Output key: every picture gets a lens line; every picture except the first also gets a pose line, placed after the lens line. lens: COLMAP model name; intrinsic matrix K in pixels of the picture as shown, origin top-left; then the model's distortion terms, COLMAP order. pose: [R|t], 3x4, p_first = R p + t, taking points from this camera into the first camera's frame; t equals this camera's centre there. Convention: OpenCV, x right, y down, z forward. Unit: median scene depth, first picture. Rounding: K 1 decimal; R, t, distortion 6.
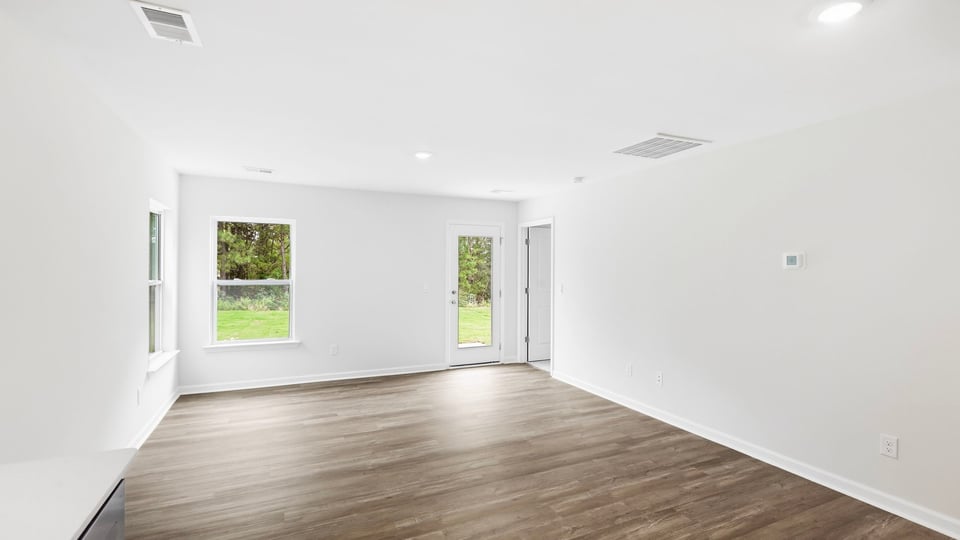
lens RADIAL K [[432.9, 0, 481.0], [0, 432.9, 268.1], [0, 0, 1]] dist [-0.001442, 0.000505]
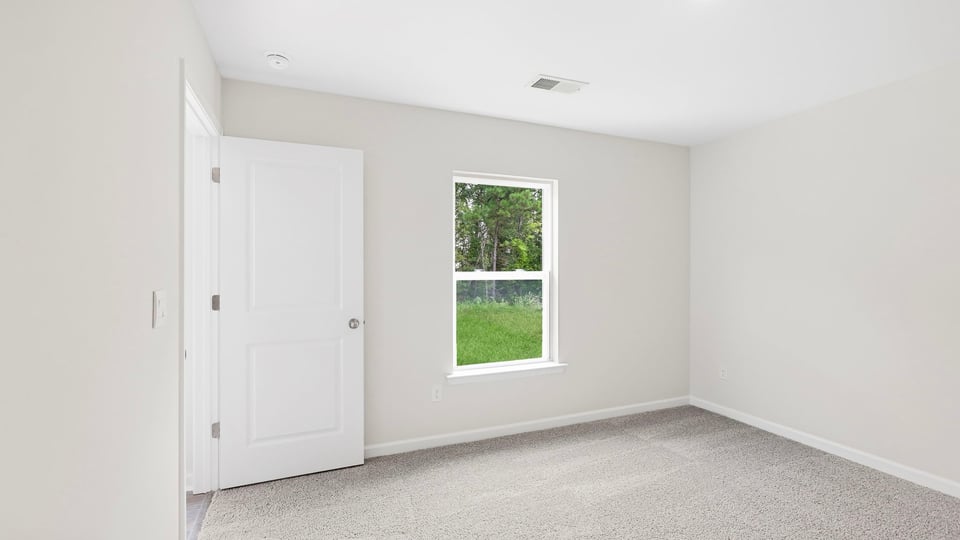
lens RADIAL K [[432.9, 0, 481.0], [0, 432.9, 268.1], [0, 0, 1]] dist [-0.001442, 0.000505]
pose [[0.999301, -0.007807, -0.036557, -0.754634], [0.007966, 0.999959, 0.004198, 0.026125], [0.036522, -0.004487, 0.999323, 0.468967]]
